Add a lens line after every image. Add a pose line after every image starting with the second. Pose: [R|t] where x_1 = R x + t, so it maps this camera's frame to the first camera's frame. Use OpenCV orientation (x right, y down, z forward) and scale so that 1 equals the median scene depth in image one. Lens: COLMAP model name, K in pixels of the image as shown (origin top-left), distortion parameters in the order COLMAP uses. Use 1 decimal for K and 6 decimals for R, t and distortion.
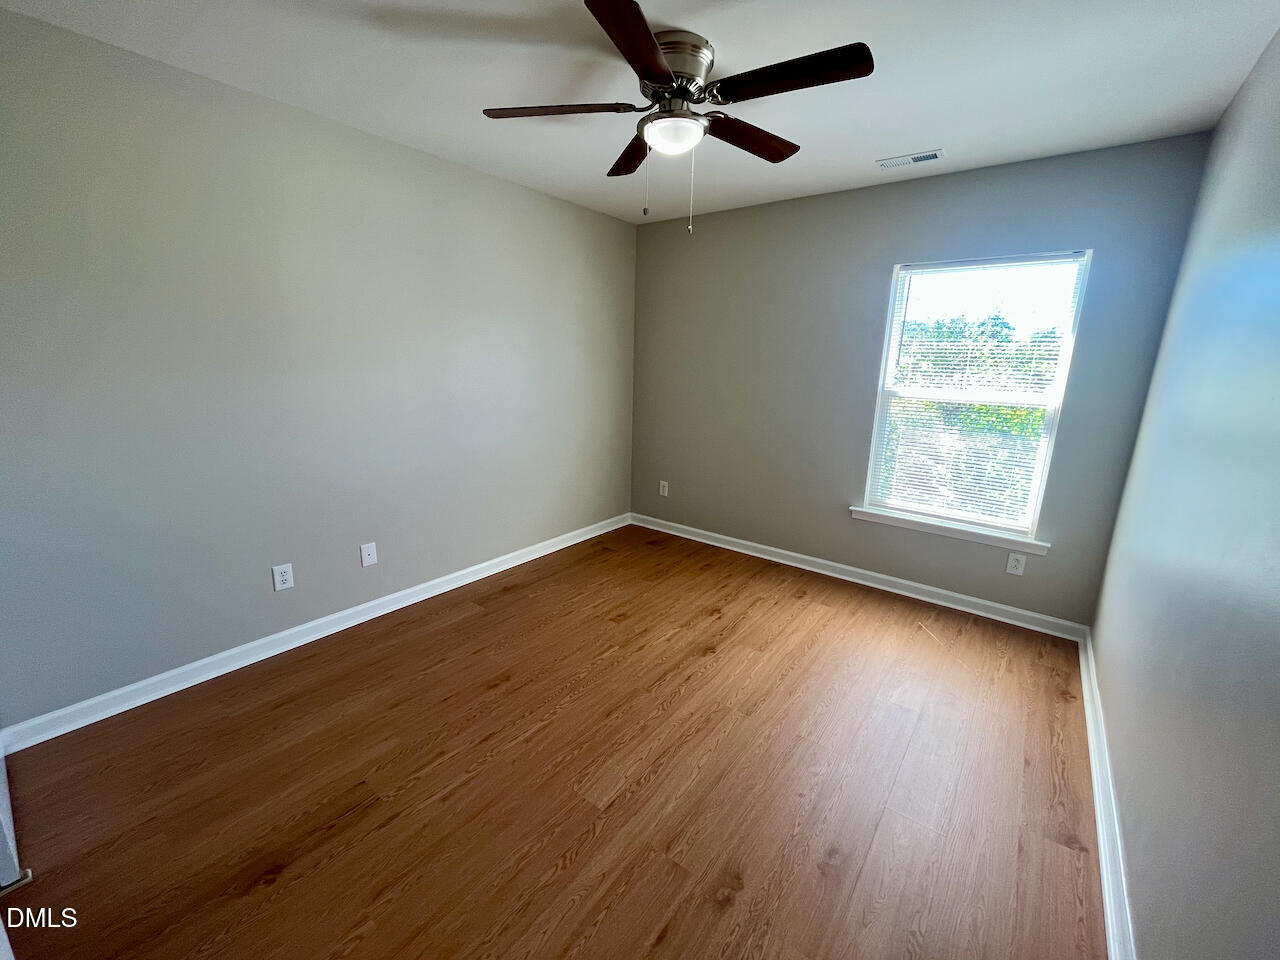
lens RADIAL K [[520.4, 0, 636.6], [0, 520.4, 477.8], [0, 0, 1]] dist [0.001838, -0.000496]
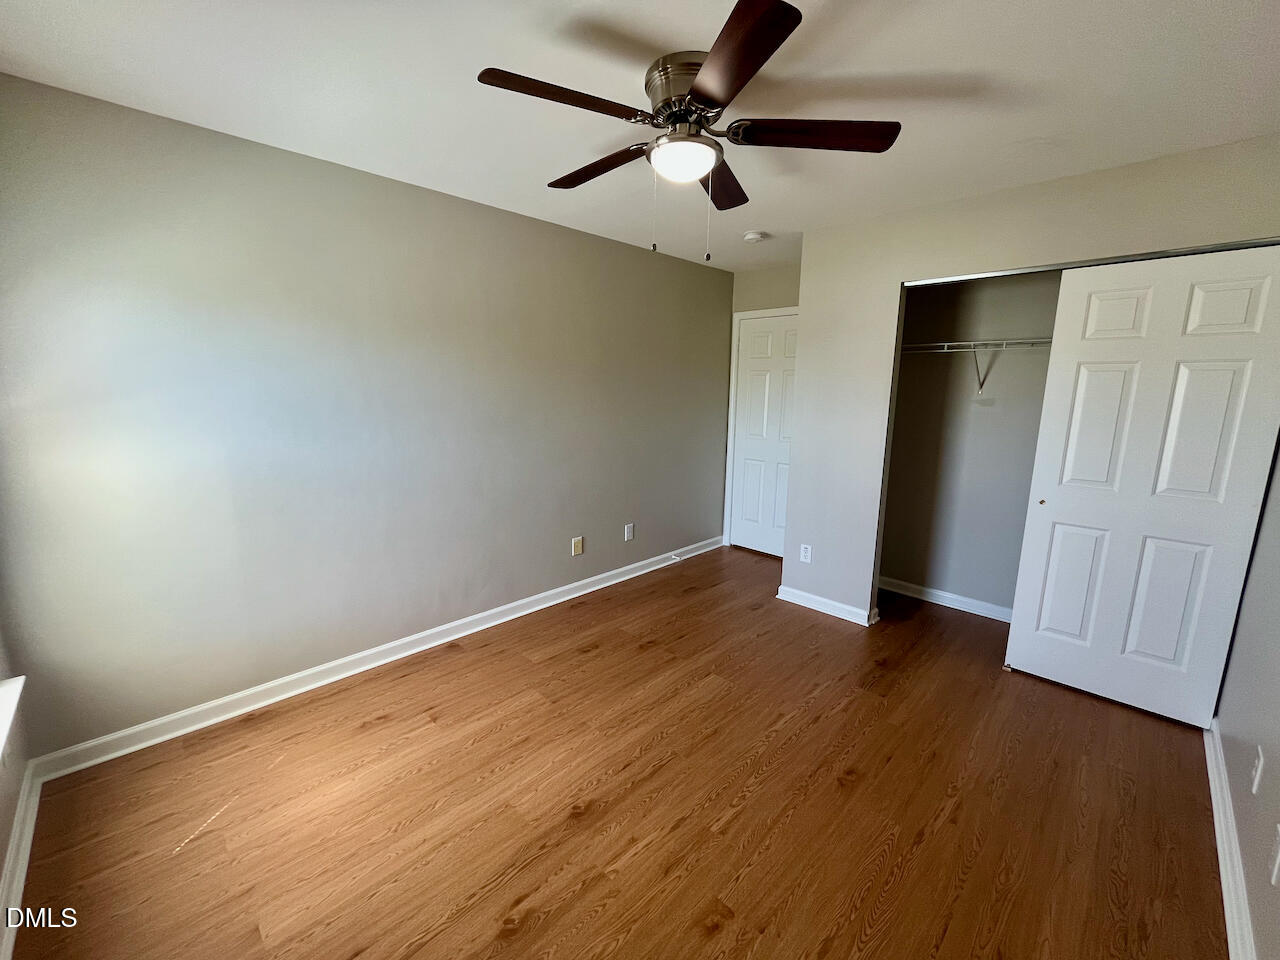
lens RADIAL K [[520.4, 0, 637.7], [0, 520.4, 478.8], [0, 0, 1]] dist [0.001838, -0.000496]
pose [[-0.992069, -0.058276, 0.111372, 0.012355], [-0.008858, 0.916243, 0.400526, -0.384667], [-0.125385, 0.396363, -0.909492, 1.556735]]
